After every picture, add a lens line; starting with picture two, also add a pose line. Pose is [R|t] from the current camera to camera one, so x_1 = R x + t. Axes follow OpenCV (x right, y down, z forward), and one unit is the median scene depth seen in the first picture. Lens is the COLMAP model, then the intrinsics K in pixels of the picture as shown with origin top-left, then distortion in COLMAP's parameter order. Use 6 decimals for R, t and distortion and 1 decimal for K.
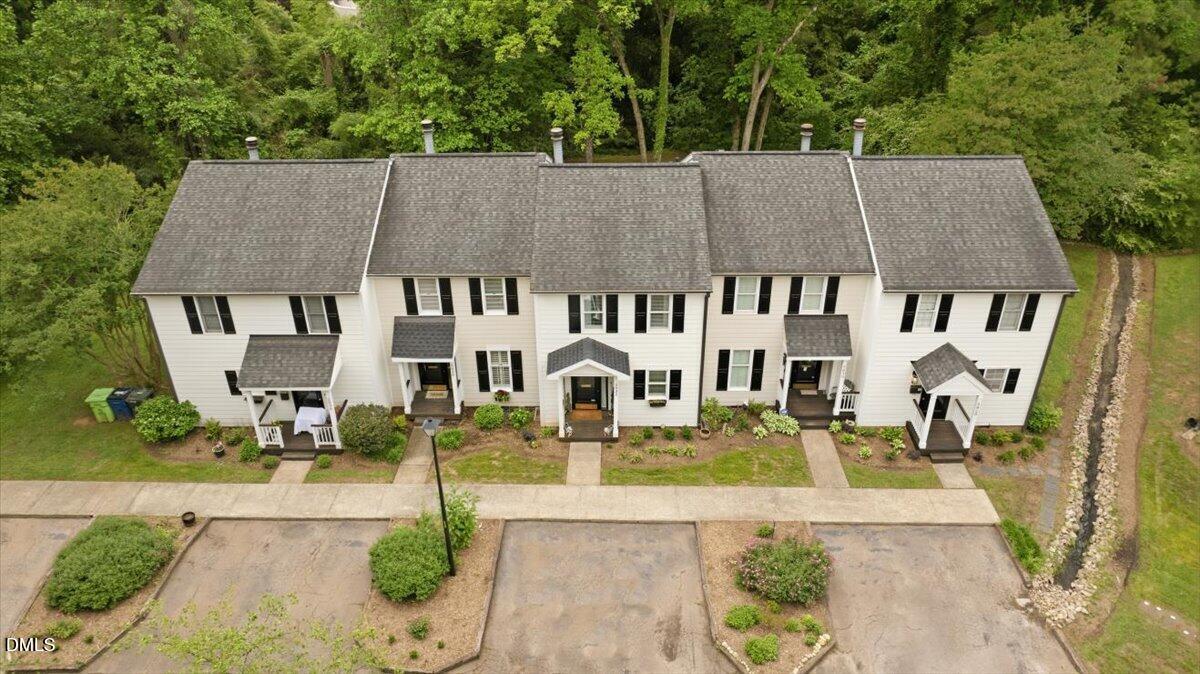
lens RADIAL K [[921.1, 0, 600.0], [0, 921.1, 337.0], [0, 0, 1]] dist [-0.007833, -0.000865]
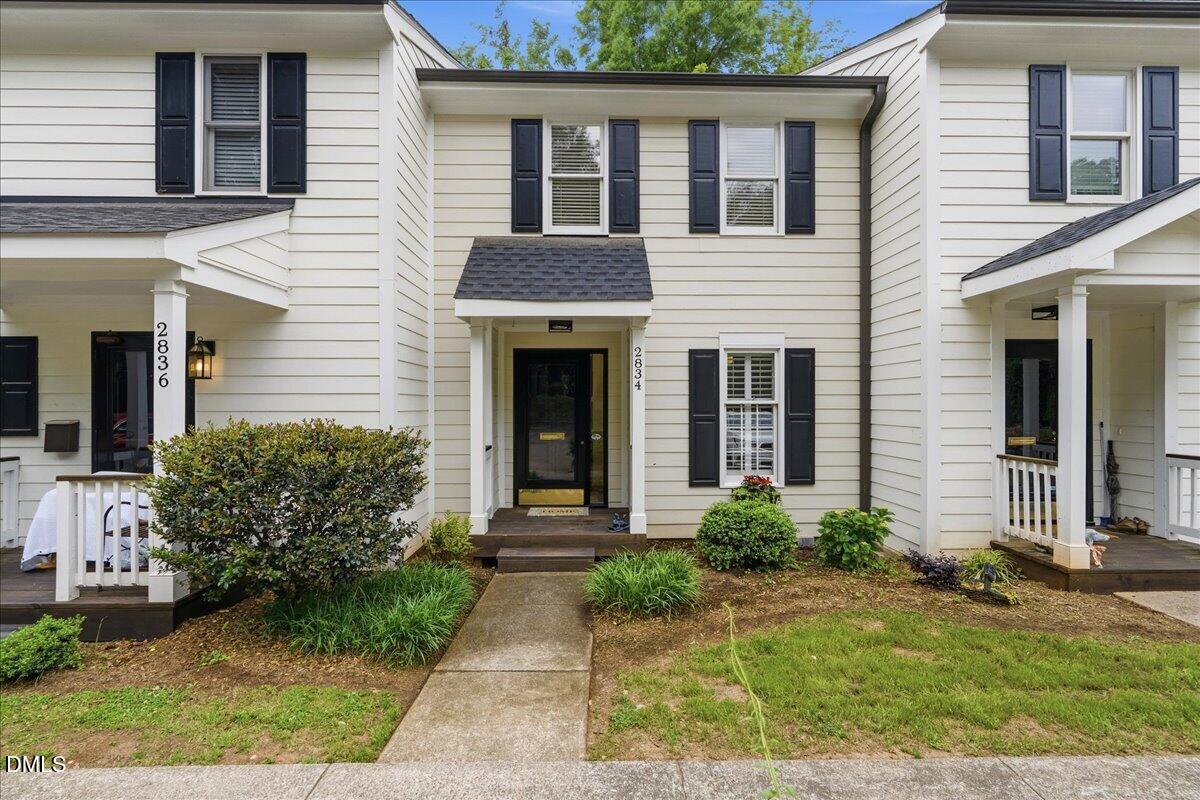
lens RADIAL K [[558.0, 0, 600.0], [0, 558.0, 400.0], [0, 0, 1]] dist [0.000372, 0.001159]
pose [[0.998608, 0.012339, 0.051283, -0.186399], [0.017362, 0.841176, -0.540483, 0.153271], [-0.049807, 0.540621, 0.839790, 0.855951]]
